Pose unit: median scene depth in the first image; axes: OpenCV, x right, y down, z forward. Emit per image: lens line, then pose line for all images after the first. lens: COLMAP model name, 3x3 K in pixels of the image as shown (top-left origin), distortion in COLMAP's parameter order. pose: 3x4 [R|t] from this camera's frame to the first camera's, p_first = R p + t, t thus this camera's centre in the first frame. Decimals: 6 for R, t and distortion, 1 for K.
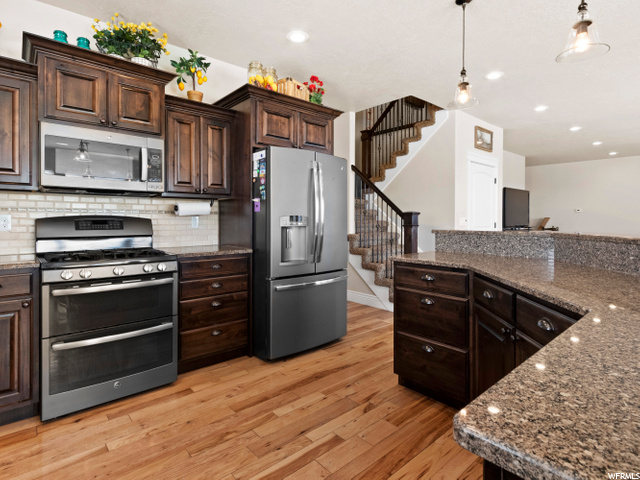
lens RADIAL K [[340.9, 0, 318.2], [0, 340.9, 221.3], [0, 0, 1]] dist [0.001079, -0.000265]
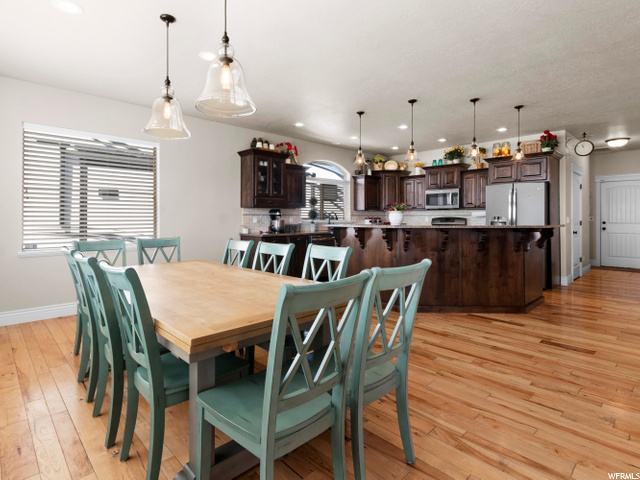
lens RADIAL K [[340.9, 0, 318.2], [0, 340.9, 221.3], [0, 0, 1]] dist [0.001079, -0.000265]
pose [[0.059576, 0.006203, -0.998204, 2.202298], [-0.001061, 0.999981, 0.006150, 0.001105], [0.998223, 0.000693, 0.059582, -0.266717]]
